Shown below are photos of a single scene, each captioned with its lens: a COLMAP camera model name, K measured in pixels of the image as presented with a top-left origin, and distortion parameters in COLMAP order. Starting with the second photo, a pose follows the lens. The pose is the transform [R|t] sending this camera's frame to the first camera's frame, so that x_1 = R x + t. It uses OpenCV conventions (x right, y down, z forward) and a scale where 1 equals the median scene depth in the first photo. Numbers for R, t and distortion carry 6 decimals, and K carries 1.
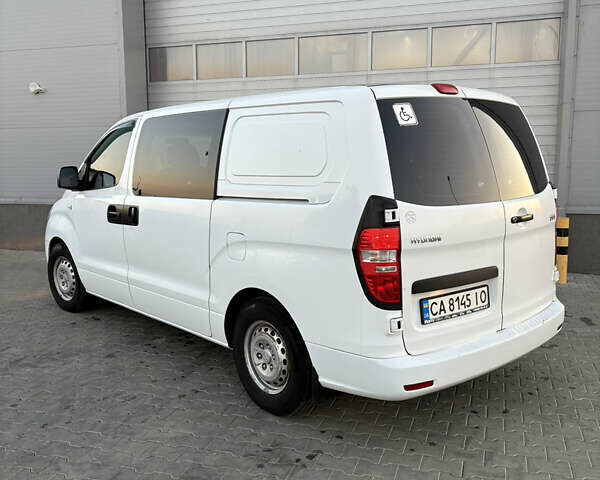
lens RADIAL K [[616.0, 0, 294.2], [0, 616.0, 240.5], [0, 0, 1]] dist [0.017088, 0.000000]
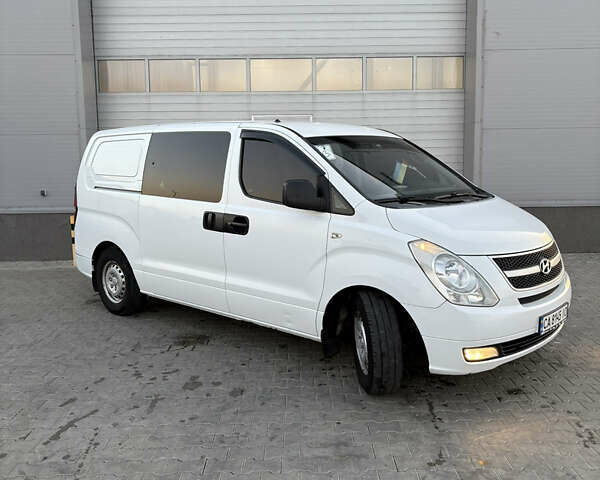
lens RADIAL K [[616.0, 0, 301.8], [0, 616.0, 235.9], [0, 0, 1]] dist [0.017088, 0.000000]
pose [[0.947511, -0.040076, 0.317202, -0.481961], [0.045583, 0.998911, -0.009955, 0.018133], [-0.316458, 0.023892, 0.948306, -0.163056]]
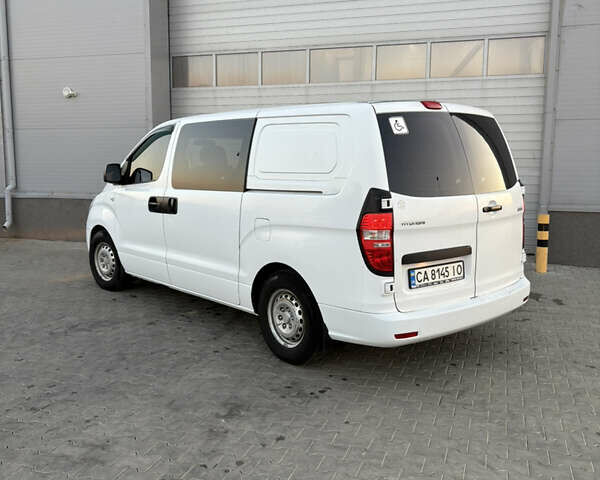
lens RADIAL K [[616.0, 0, 296.8], [0, 616.0, 240.4], [0, 0, 1]] dist [0.017088, 0.000000]
pose [[0.999931, 0.011310, -0.003132, -0.015623], [-0.011316, 0.999934, -0.001758, 0.024646], [0.003112, 0.001794, 0.999994, -0.176662]]
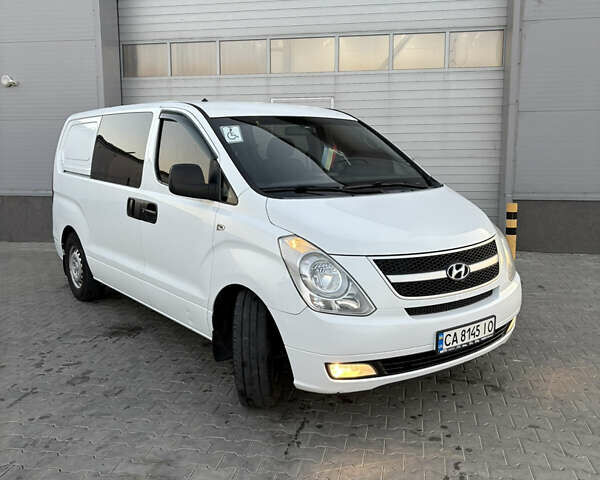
lens RADIAL K [[616.0, 0, 294.0], [0, 616.0, 240.9], [0, 0, 1]] dist [0.017088, 0.000000]
pose [[0.990981, -0.015606, 0.133093, -0.177761], [0.014175, 0.999831, 0.011692, 0.020872], [-0.133253, -0.009700, 0.991035, -0.138737]]
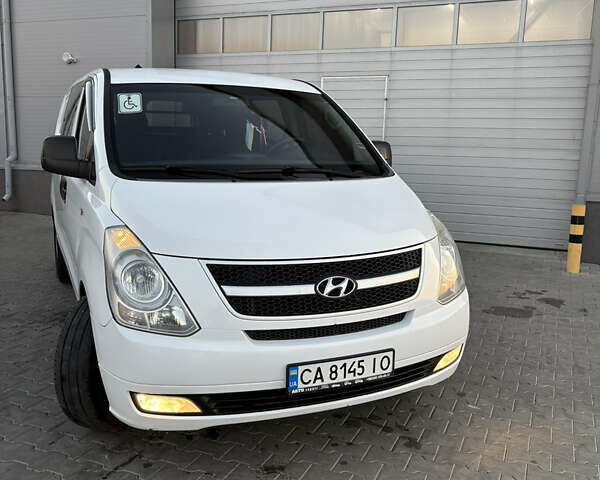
lens RADIAL K [[616.0, 0, 294.3], [0, 616.0, 242.0], [0, 0, 1]] dist [0.017088, 0.000000]
pose [[0.995187, 0.048832, -0.084955, 0.109406], [-0.046036, 0.998341, 0.034570, 0.011121], [0.086502, -0.030493, 0.995785, 0.004202]]
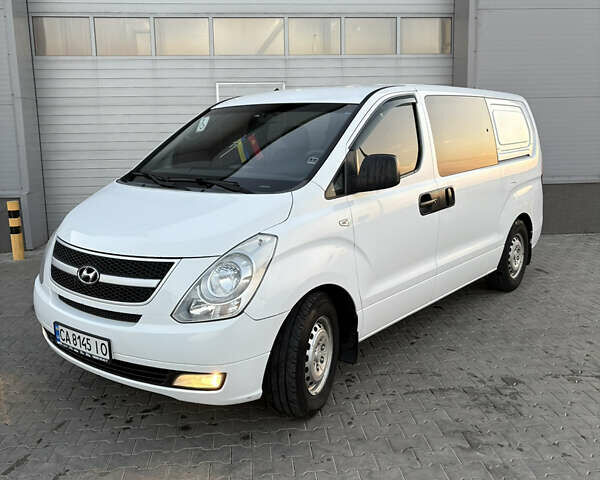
lens RADIAL K [[616.0, 0, 300.9], [0, 616.0, 242.5], [0, 0, 1]] dist [0.017088, 0.000000]
pose [[0.916289, -0.074665, 0.393497, -0.490804], [0.061825, 0.997062, 0.045224, -0.011886], [-0.395717, -0.017111, 0.918213, 0.059100]]
